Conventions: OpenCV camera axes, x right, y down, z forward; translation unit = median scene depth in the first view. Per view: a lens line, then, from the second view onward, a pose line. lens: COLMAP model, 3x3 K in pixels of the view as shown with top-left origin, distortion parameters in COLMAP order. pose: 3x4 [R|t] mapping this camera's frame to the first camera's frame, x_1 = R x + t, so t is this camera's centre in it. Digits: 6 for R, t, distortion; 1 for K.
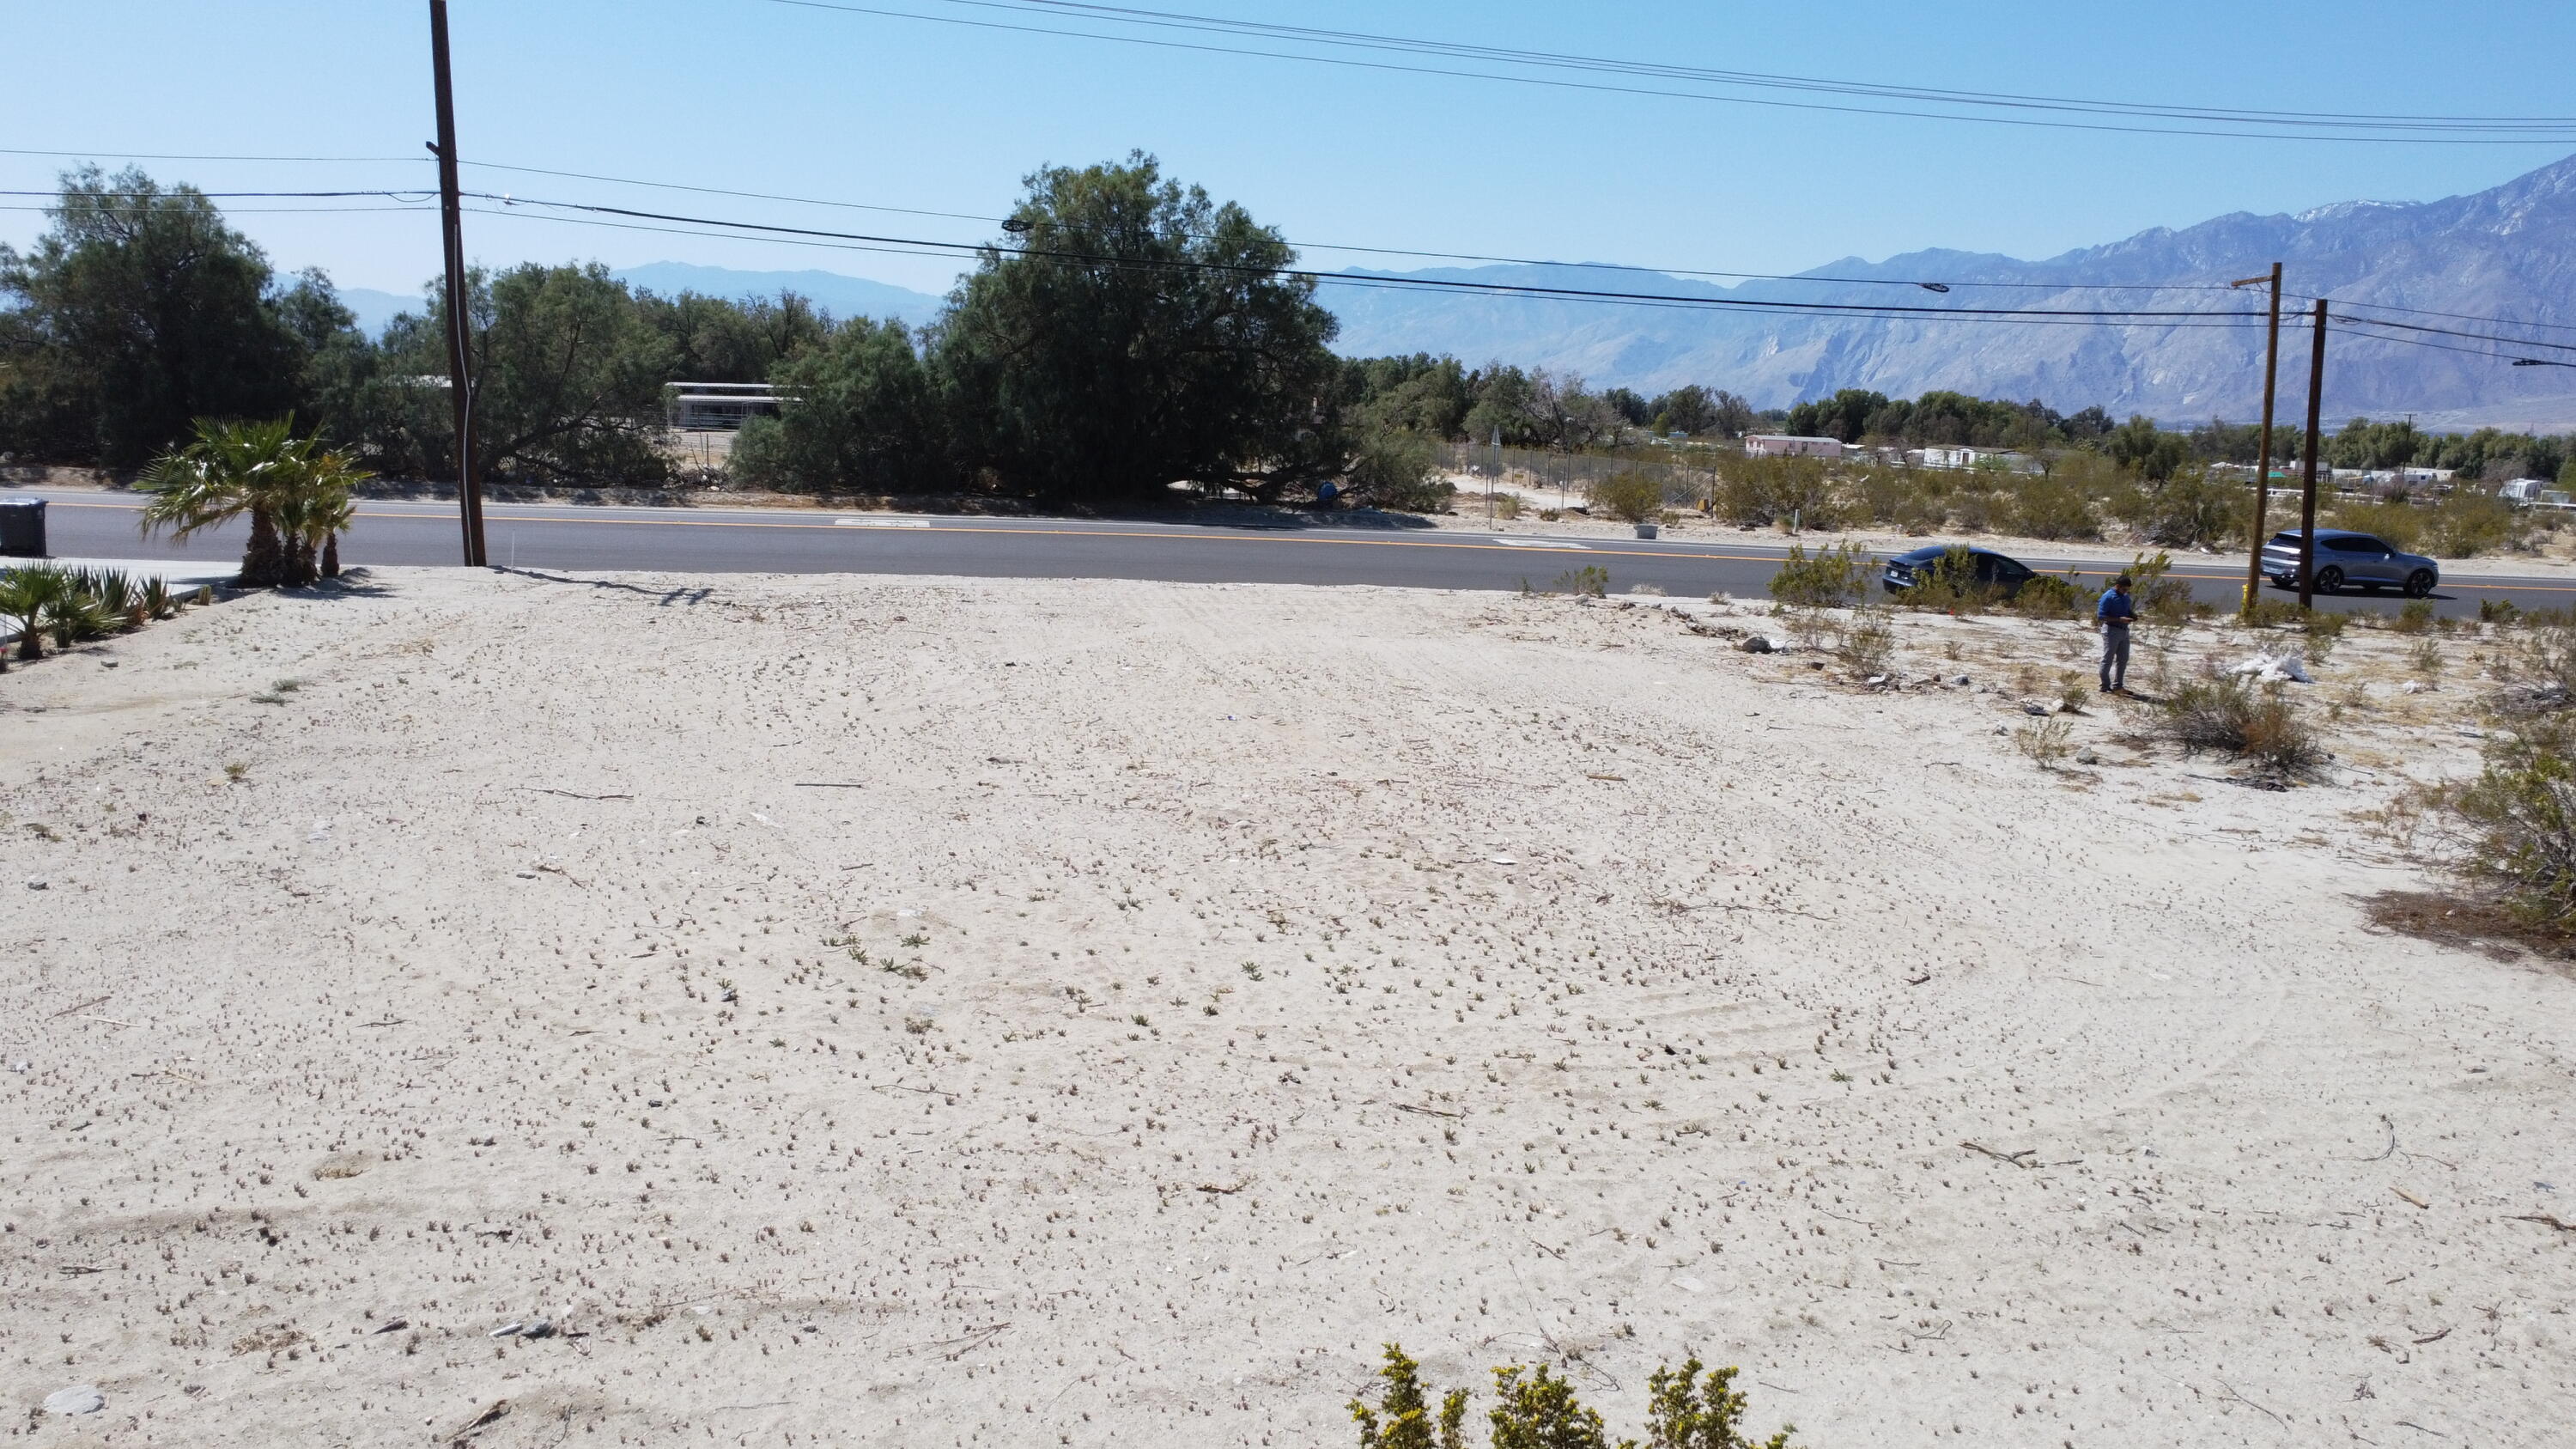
lens RADIAL K [[1912.1, 0, 1272.7], [0, 1912.1, 680.9], [0, 0, 1]] dist [-0.146740, 0.219485]
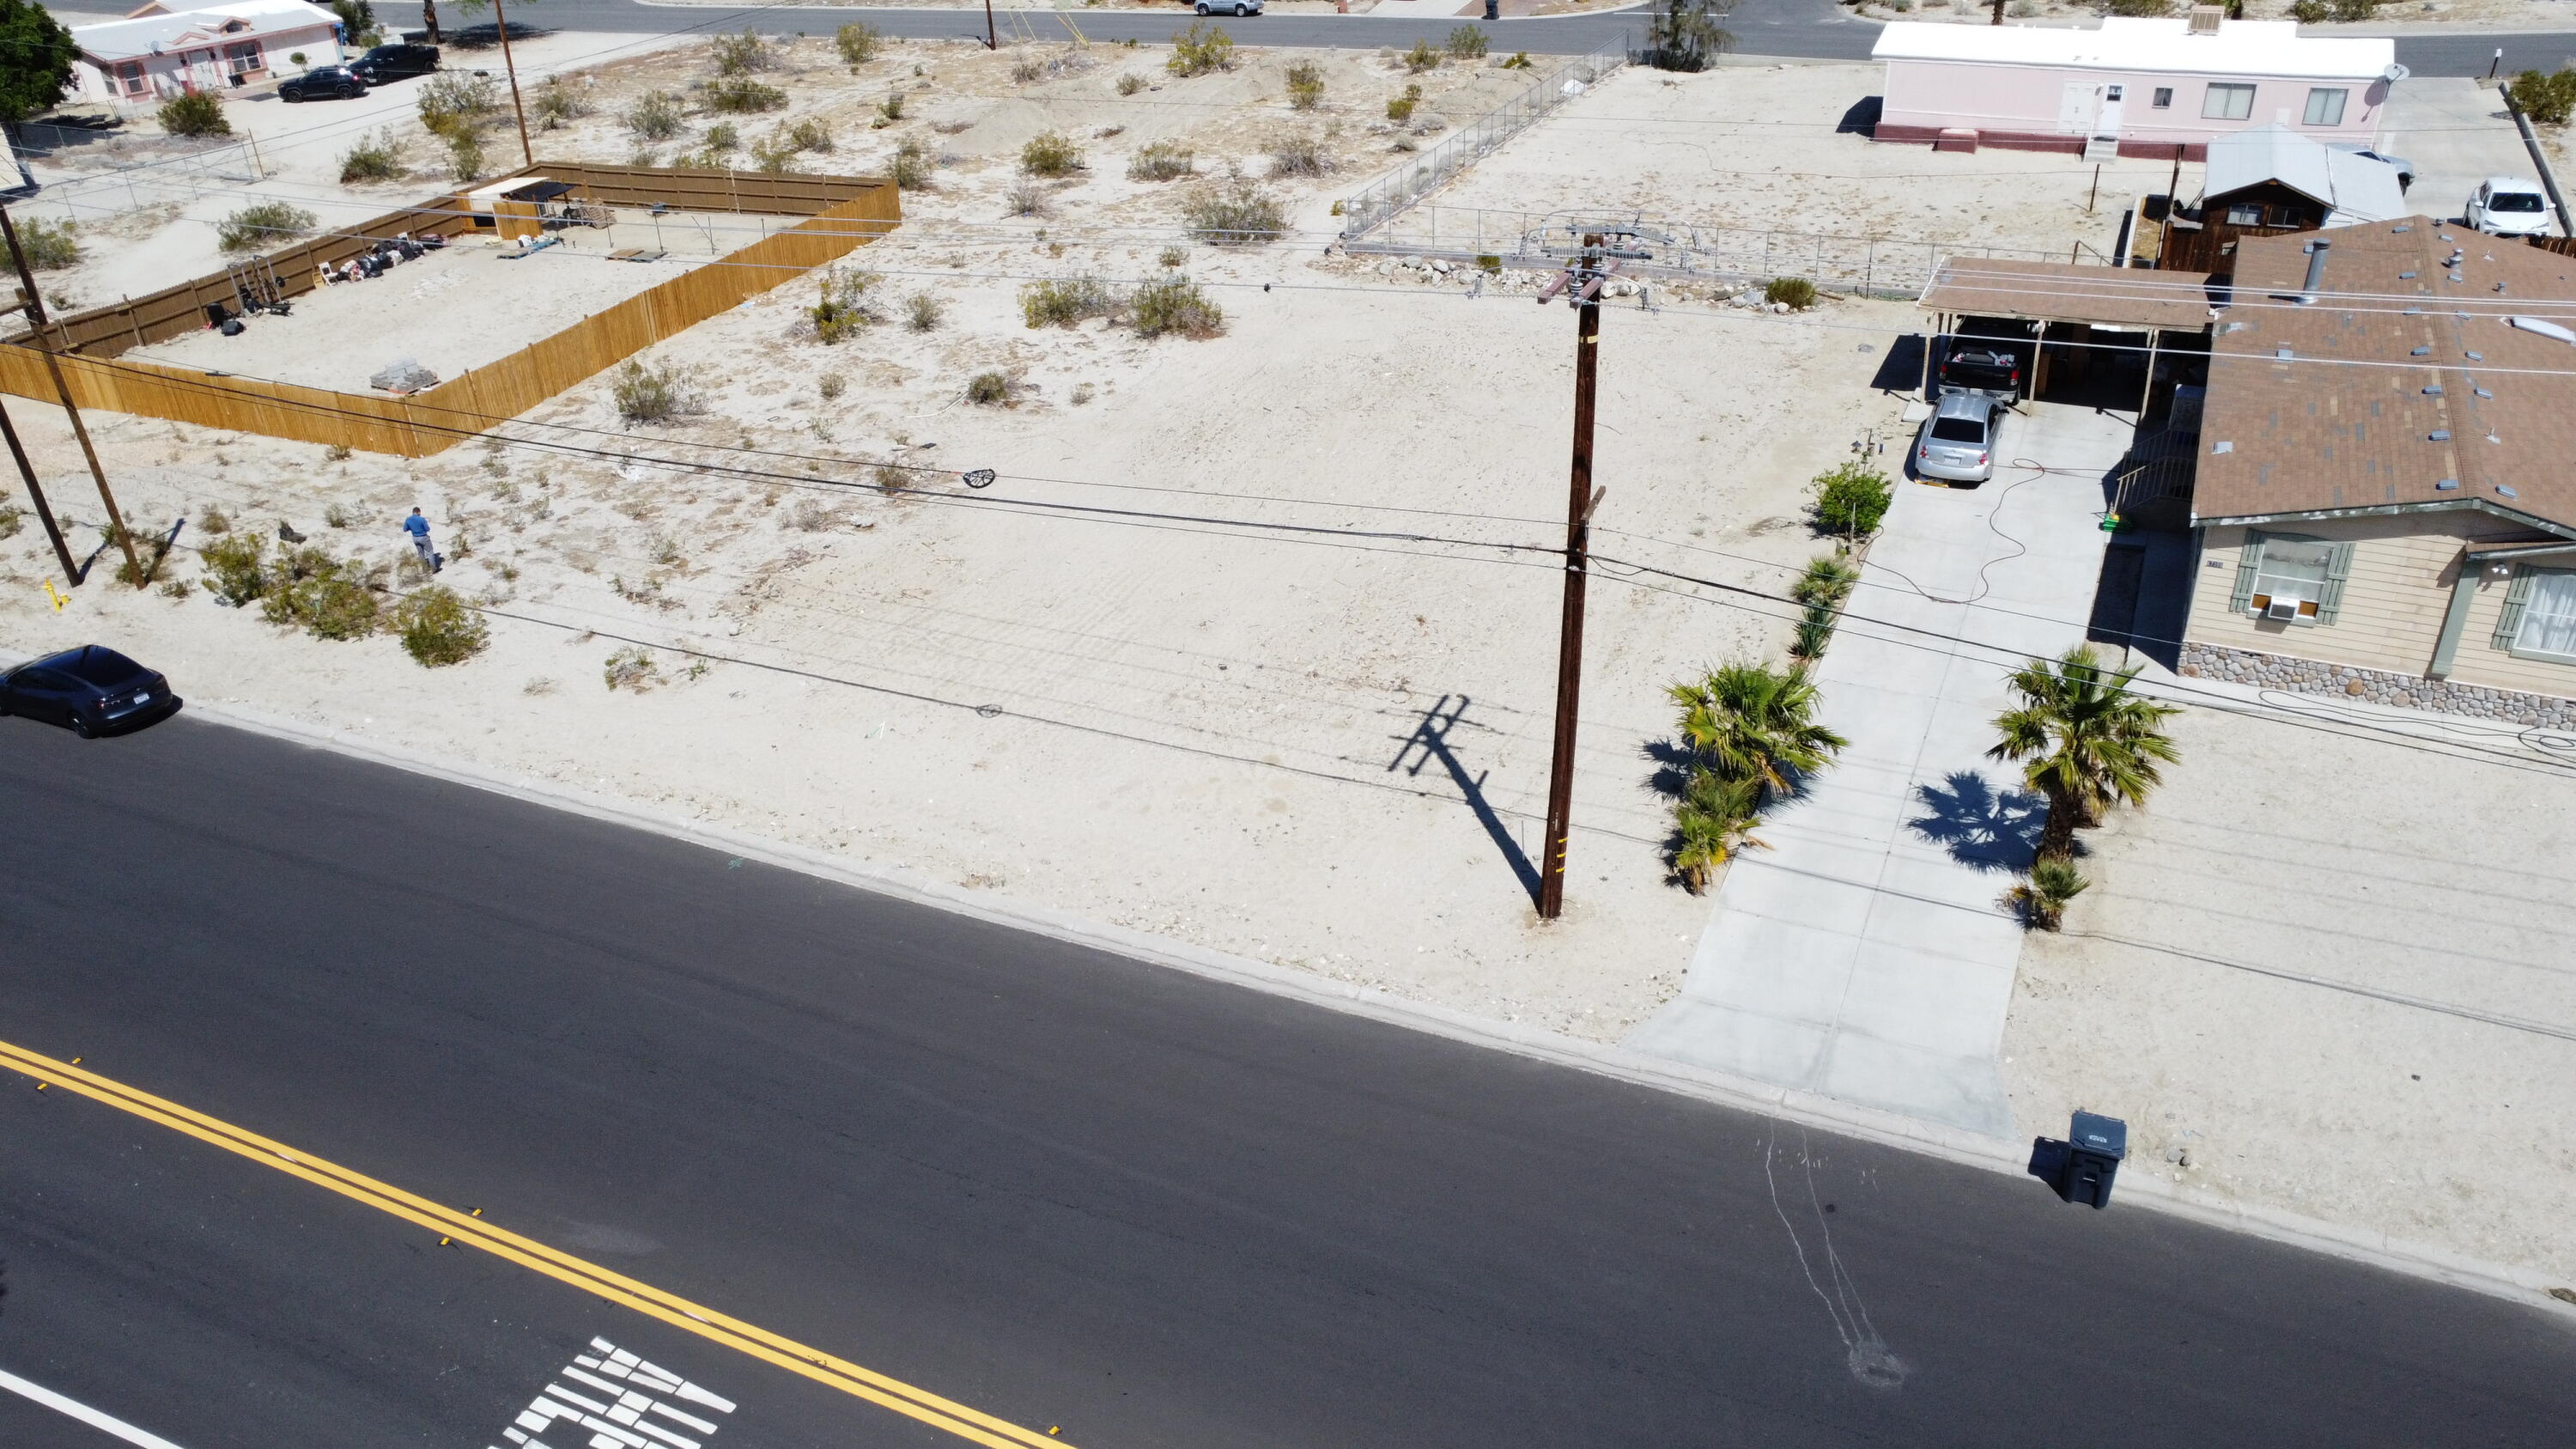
lens RADIAL K [[1912.1, 0, 1272.3], [0, 1912.1, 712.6], [0, 0, 1]] dist [-0.146740, 0.219485]
pose [[-0.809343, -0.288868, 0.511389, -2.314776], [0.101752, 0.788567, 0.606473, -2.151845], [-0.578455, 0.542879, -0.608828, 4.840330]]
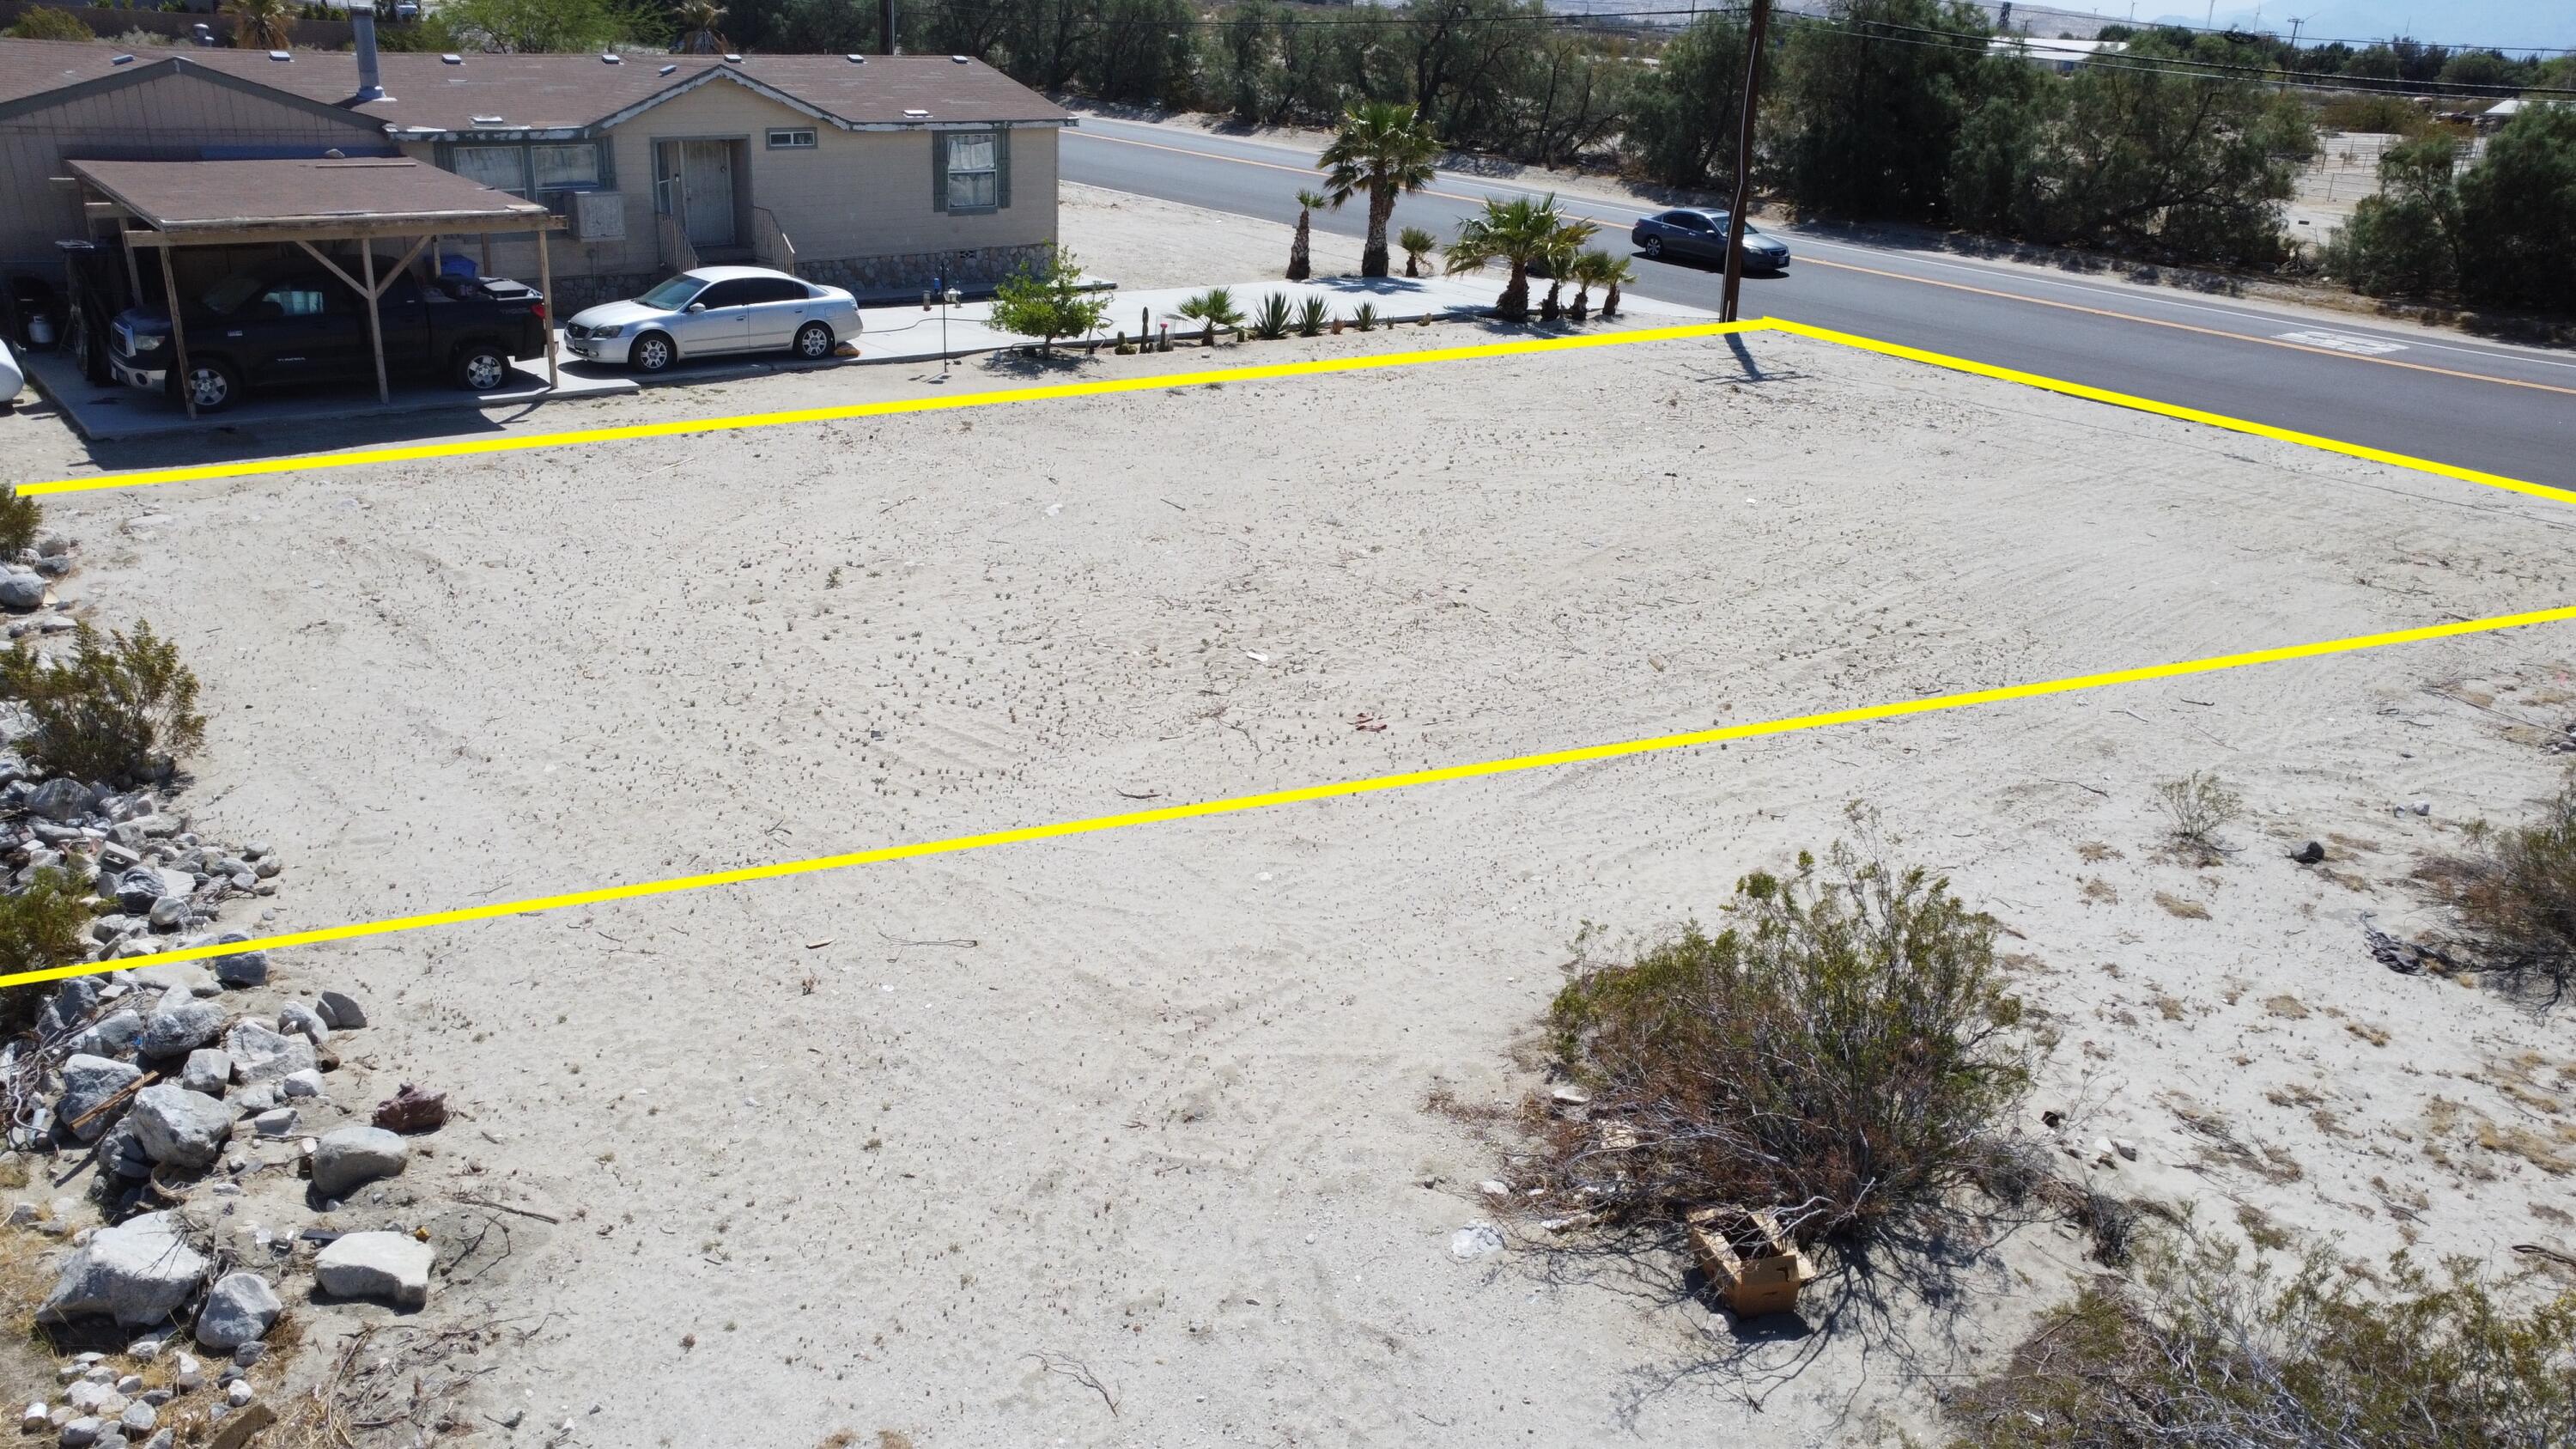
lens RADIAL K [[1912.1, 0, 1283.5], [0, 1912.1, 715.7], [0, 0, 1]] dist [-0.146740, 0.219485]
pose [[0.478226, 0.300518, -0.825221, 1.567735], [-0.159780, 0.953723, 0.254720, -0.263423], [0.863580, 0.010040, 0.504112, 0.451100]]
